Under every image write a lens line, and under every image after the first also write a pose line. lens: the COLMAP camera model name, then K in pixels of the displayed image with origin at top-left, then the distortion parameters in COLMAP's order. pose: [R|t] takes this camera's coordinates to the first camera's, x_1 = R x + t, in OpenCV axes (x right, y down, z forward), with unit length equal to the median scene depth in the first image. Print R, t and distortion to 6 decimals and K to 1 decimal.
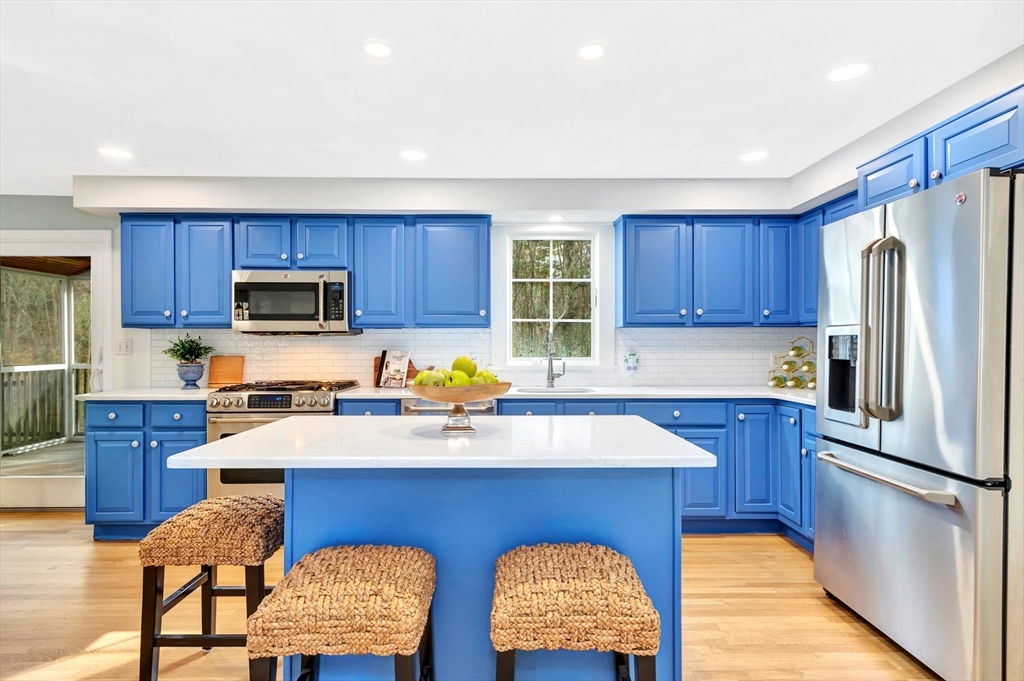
lens RADIAL K [[564.3, 0, 511.9], [0, 564.3, 343.4], [0, 0, 1]] dist [0.000801, 0.000040]
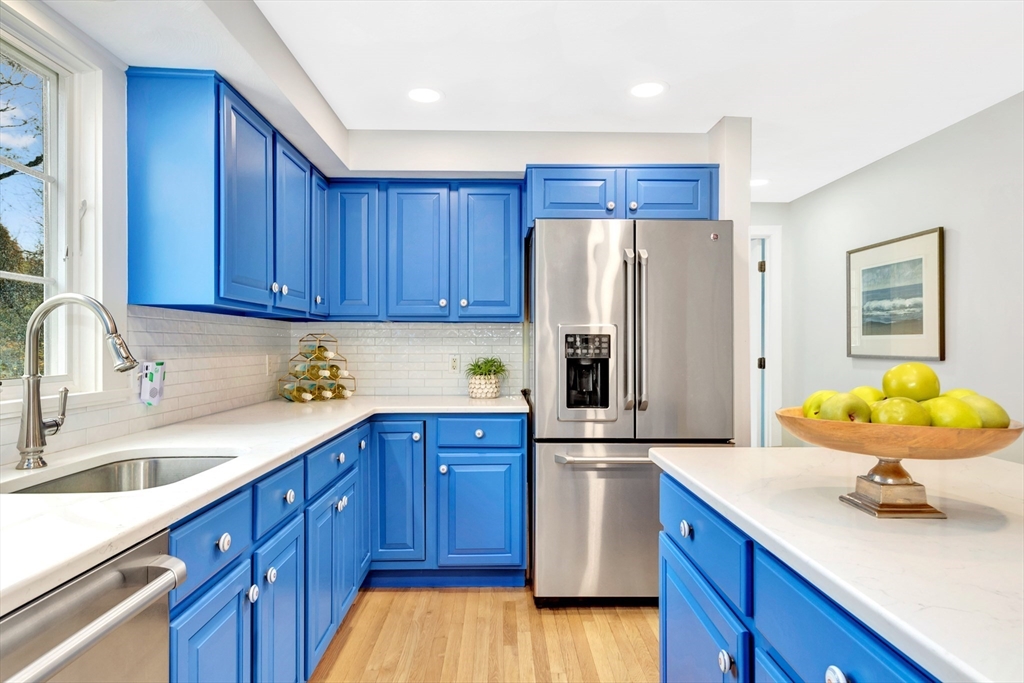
lens RADIAL K [[579.7, 0, 513.7], [0, 579.7, 343.7], [0, 0, 1]] dist [0.001200, 0.000347]
pose [[-0.011803, 0.003524, 0.999924, -0.374653], [-0.002091, 0.999992, -0.003549, 0.005764], [-0.999928, -0.002133, -0.011795, 0.943284]]
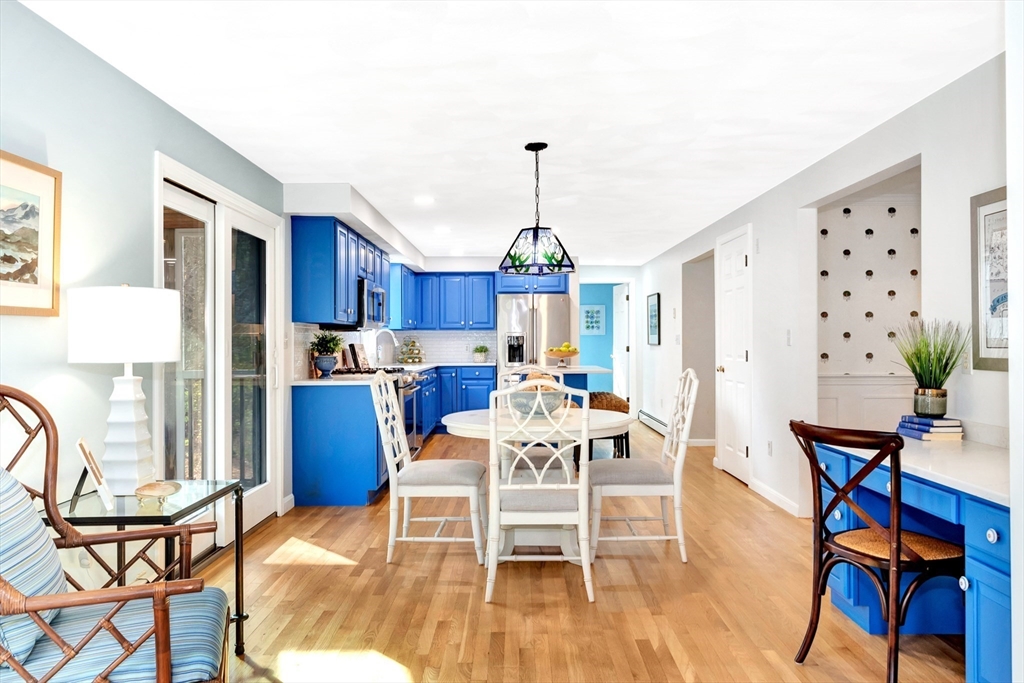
lens RADIAL K [[761.9, 0, 512.8], [0, 761.9, 339.1], [0, 0, 1]] dist [0.003802, -0.000092]
pose [[0.021927, 0.003755, 0.999753, -2.612657], [0.003209, 0.999988, -0.003826, 0.014203], [-0.999754, 0.003292, 0.021915, 0.769698]]
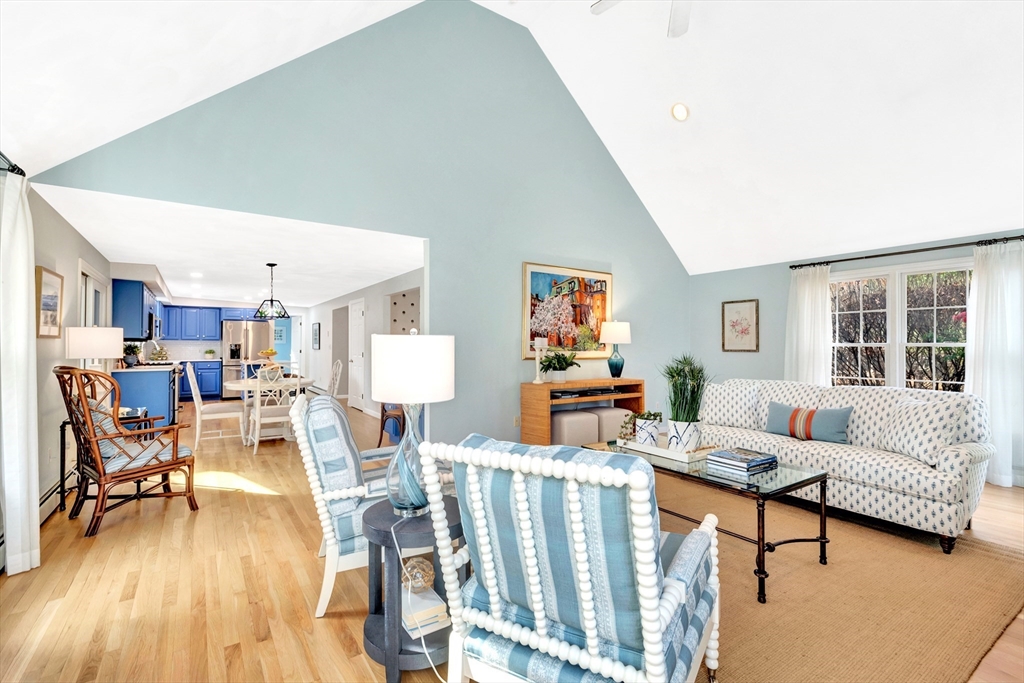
lens RADIAL K [[470.5, 0, 513.3], [0, 470.5, 339.0], [0, 0, 1]] dist [-0.013725, -0.000083]
pose [[-0.547182, 0.011563, 0.836934, -3.491161], [-0.002095, 0.999883, -0.015185, -0.001074], [-0.837011, -0.010062, -0.547093, 0.995810]]
